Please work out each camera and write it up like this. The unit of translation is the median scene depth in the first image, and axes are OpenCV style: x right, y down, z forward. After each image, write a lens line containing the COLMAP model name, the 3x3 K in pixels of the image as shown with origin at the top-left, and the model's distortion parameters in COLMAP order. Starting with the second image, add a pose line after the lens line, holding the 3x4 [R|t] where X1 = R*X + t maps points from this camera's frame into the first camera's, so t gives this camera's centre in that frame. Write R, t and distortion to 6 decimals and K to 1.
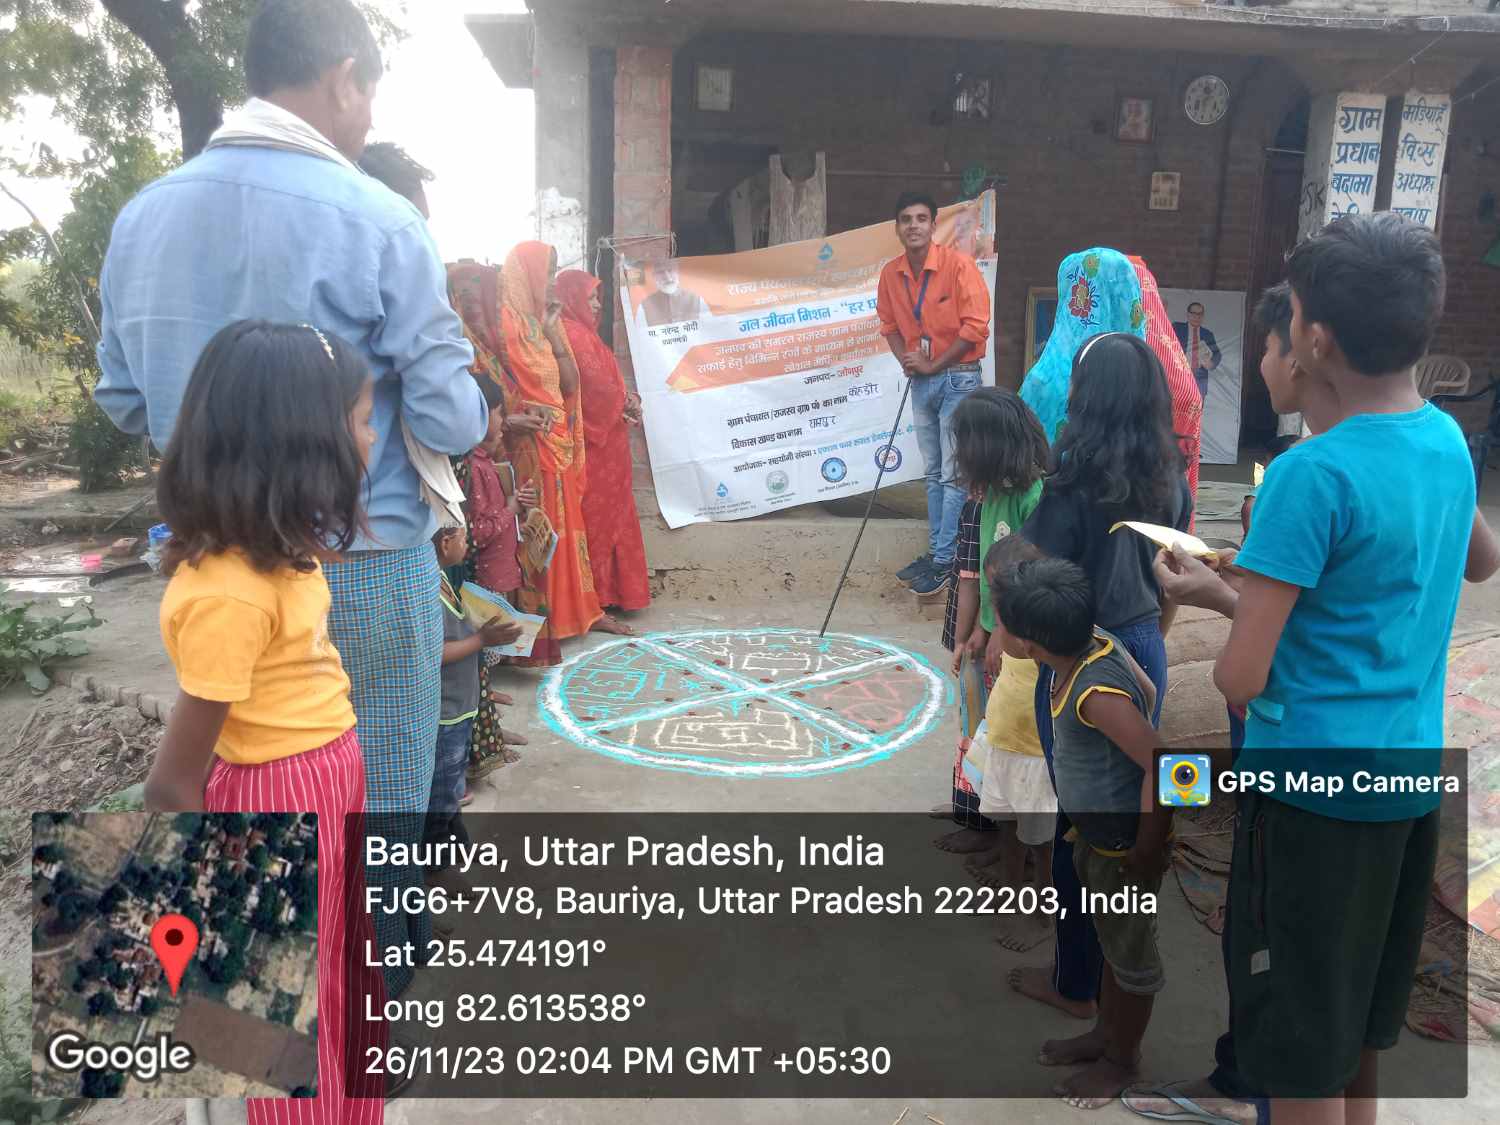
lens RADIAL K [[1032.7, 0, 750.0], [0, 1032.7, 562.5], [0, 0, 1]] dist [-0.029816, -0.002870]
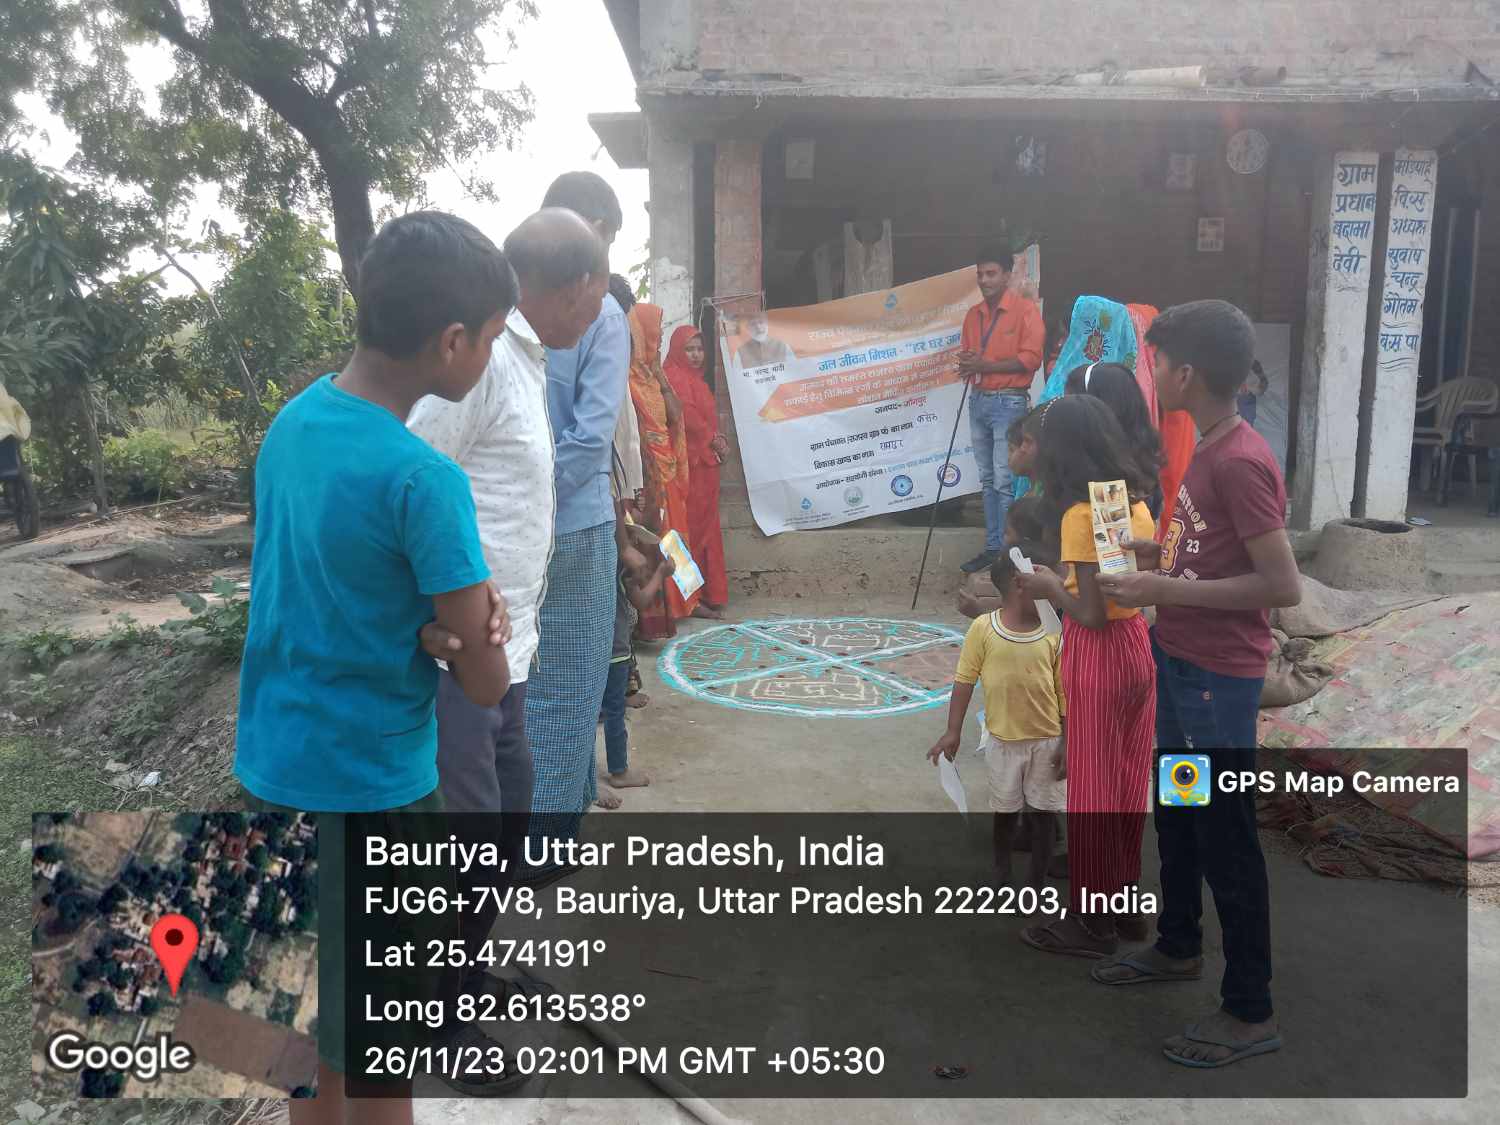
lens RADIAL K [[1184.6, 0, 758.1], [0, 1184.6, 579.1], [0, 0, 1]] dist [-0.047532, 0.015853]
pose [[0.996371, -0.011410, -0.084347, 0.031459], [0.007237, 0.998742, -0.049621, 0.083701], [0.084807, 0.048831, 0.995200, -0.354790]]
